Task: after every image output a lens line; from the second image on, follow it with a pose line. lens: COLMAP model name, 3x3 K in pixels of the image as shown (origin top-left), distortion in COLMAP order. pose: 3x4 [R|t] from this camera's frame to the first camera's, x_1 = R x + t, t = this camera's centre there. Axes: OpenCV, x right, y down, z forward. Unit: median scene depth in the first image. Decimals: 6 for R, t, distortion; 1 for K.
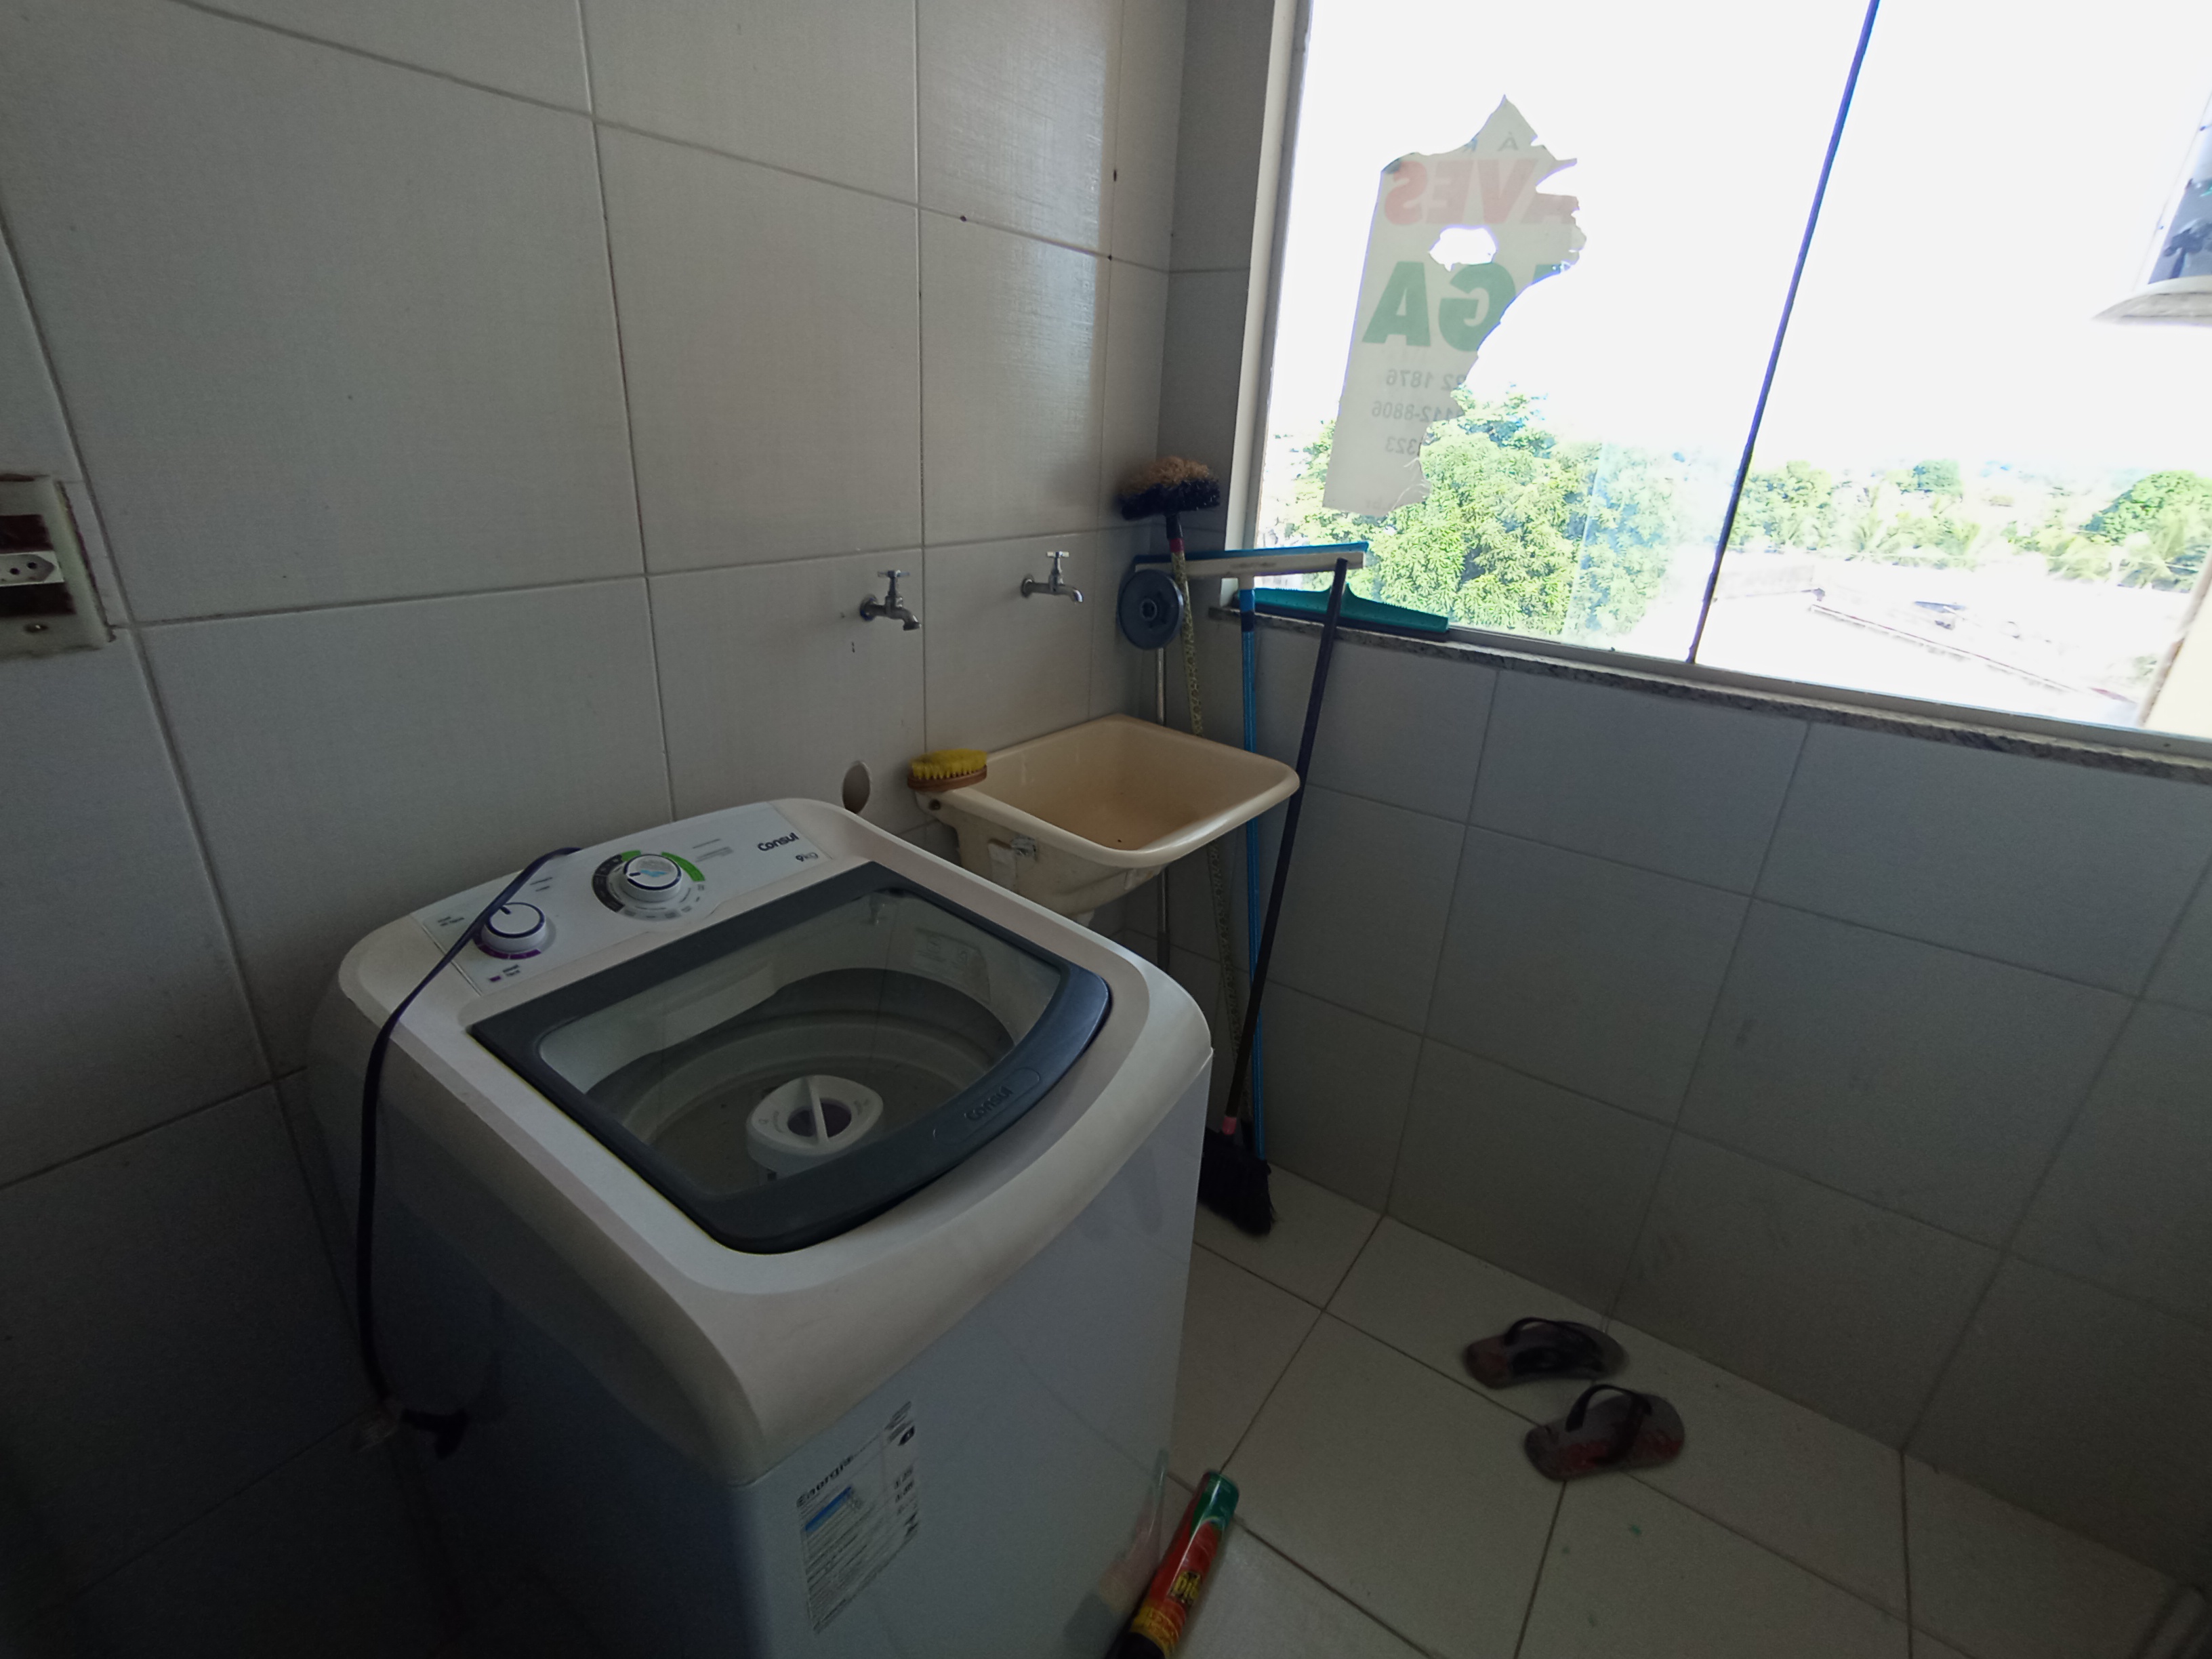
lens RADIAL K [[991.0, 0, 1106.0], [0, 991.0, 829.5], [0, 0, 1]] dist [-0.045545, 0.019835]
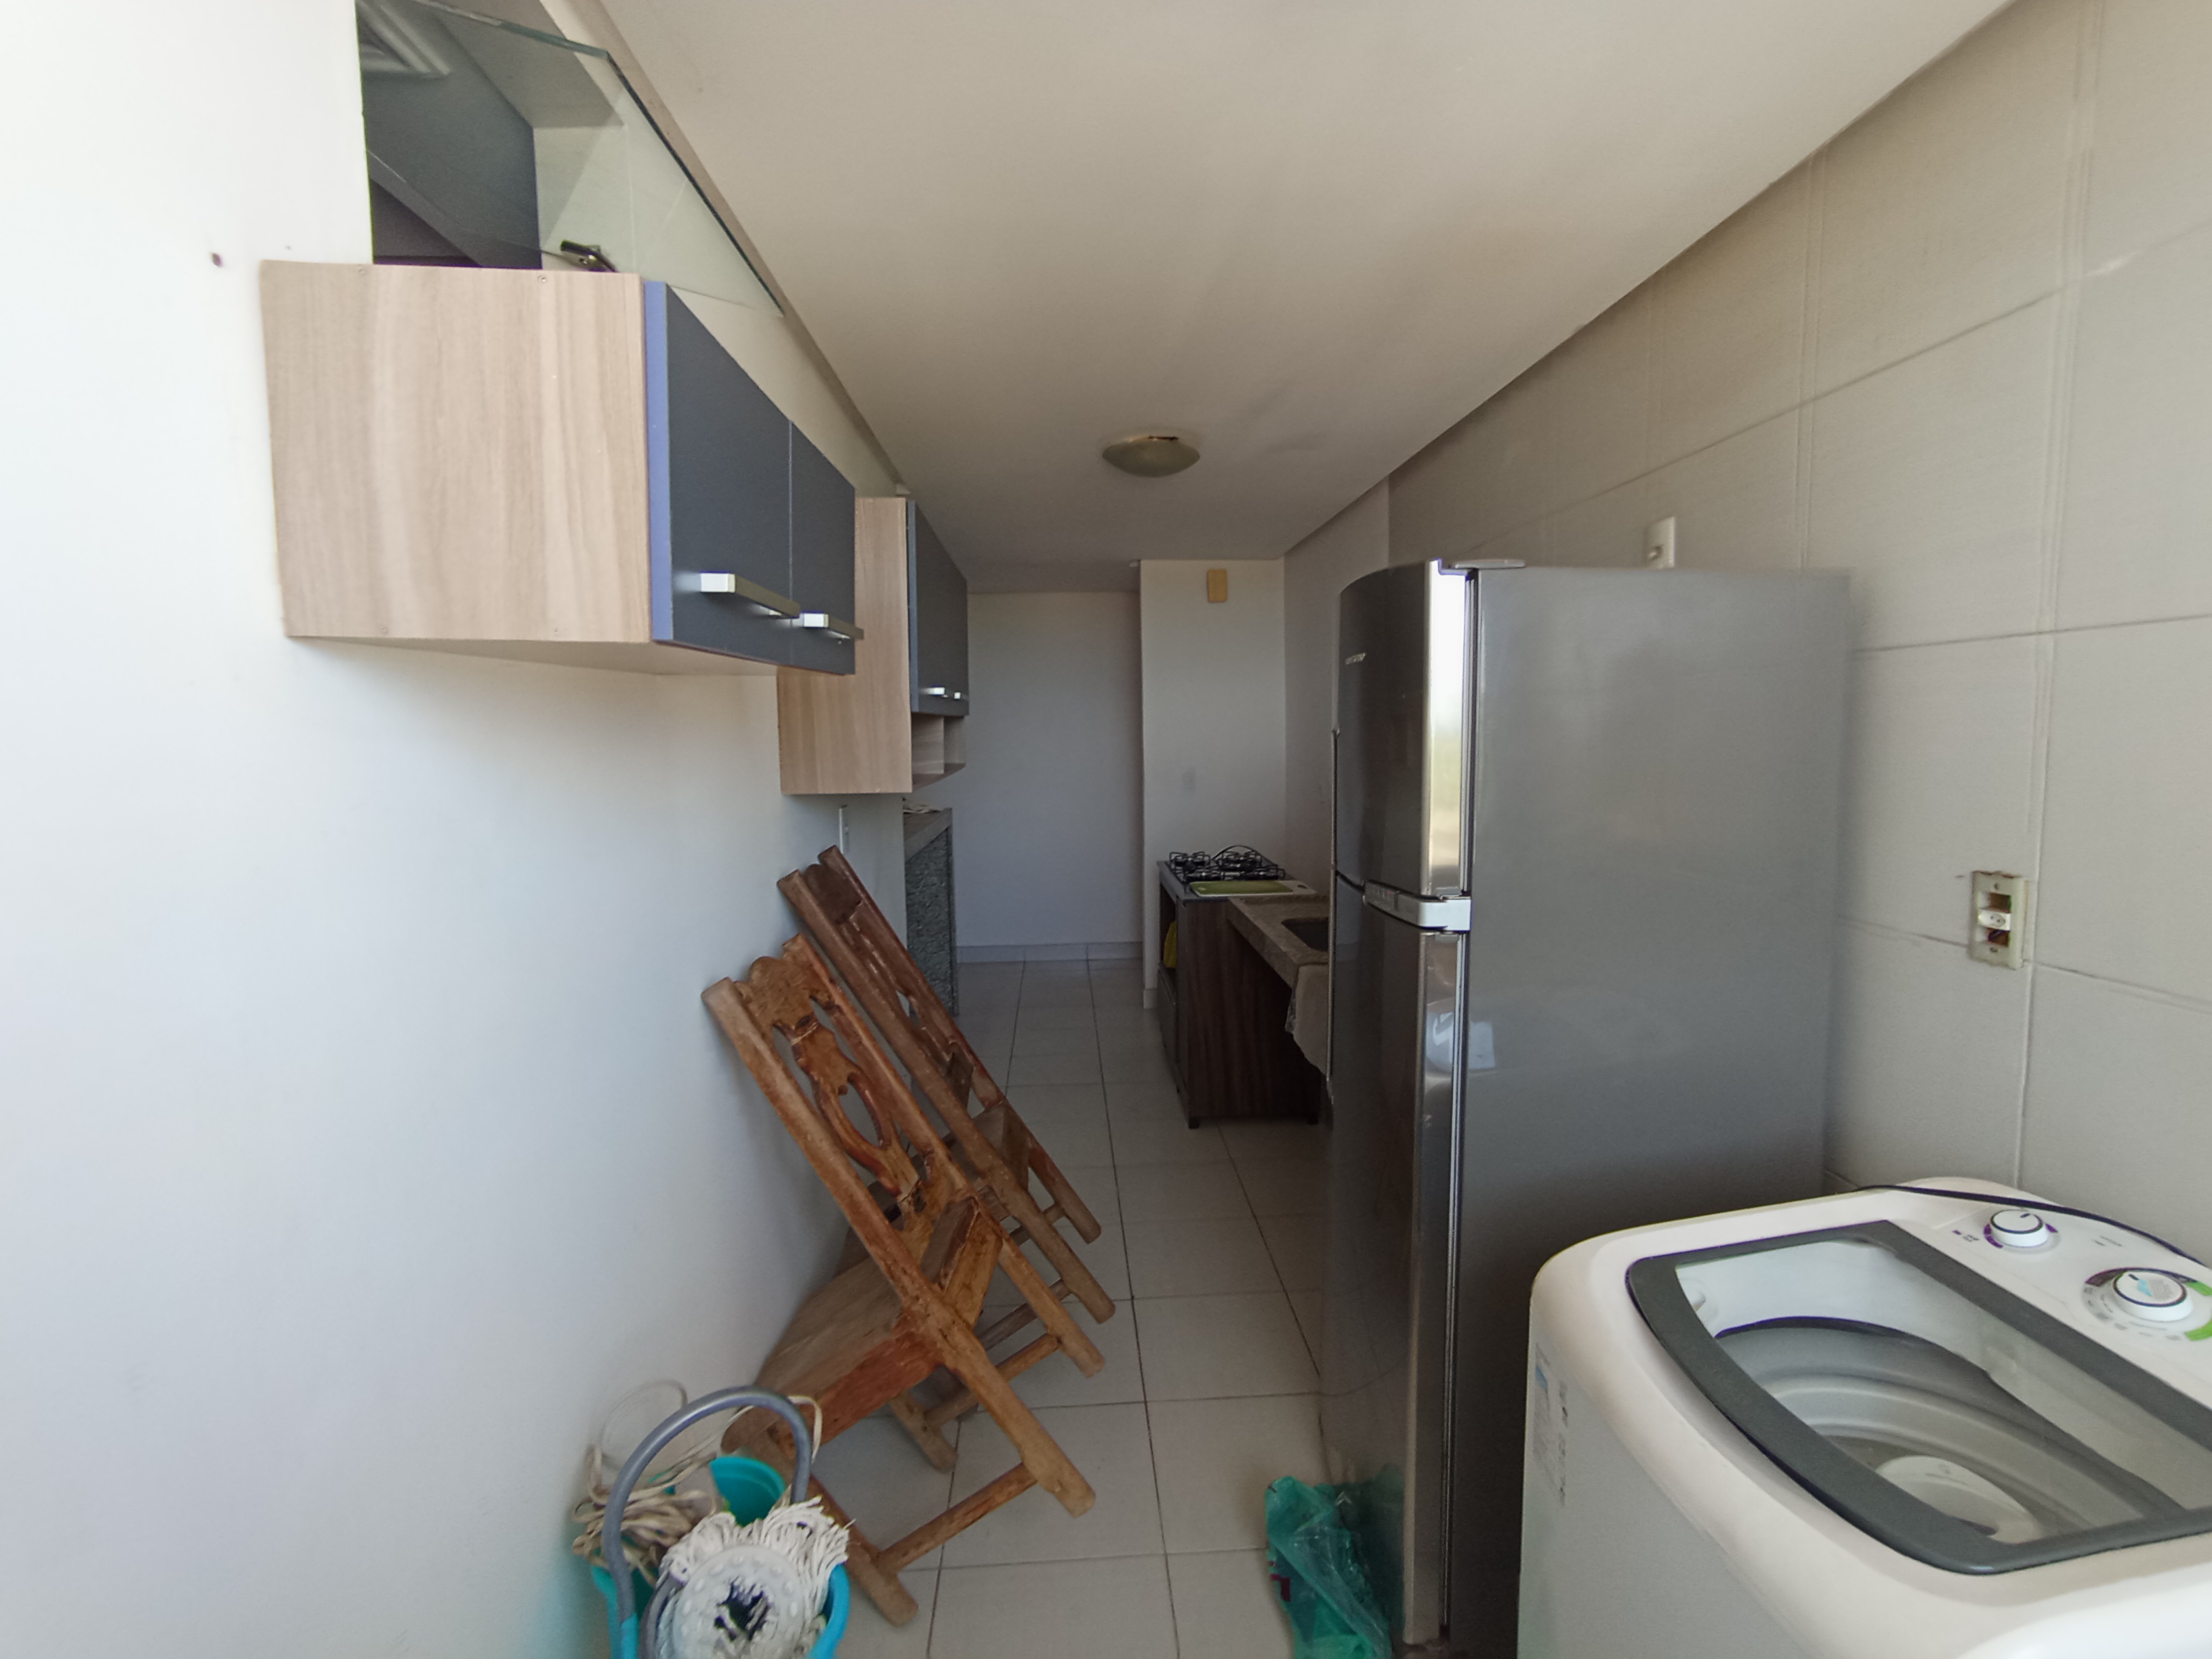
lens RADIAL K [[991.0, 0, 1106.0], [0, 991.0, 829.5], [0, 0, 1]] dist [-0.045545, 0.019835]
pose [[-0.793901, 0.011963, -0.607930, 1.295902], [-0.261892, 0.895588, 0.359631, -0.599650], [0.548757, 0.444723, -0.707875, 1.198615]]
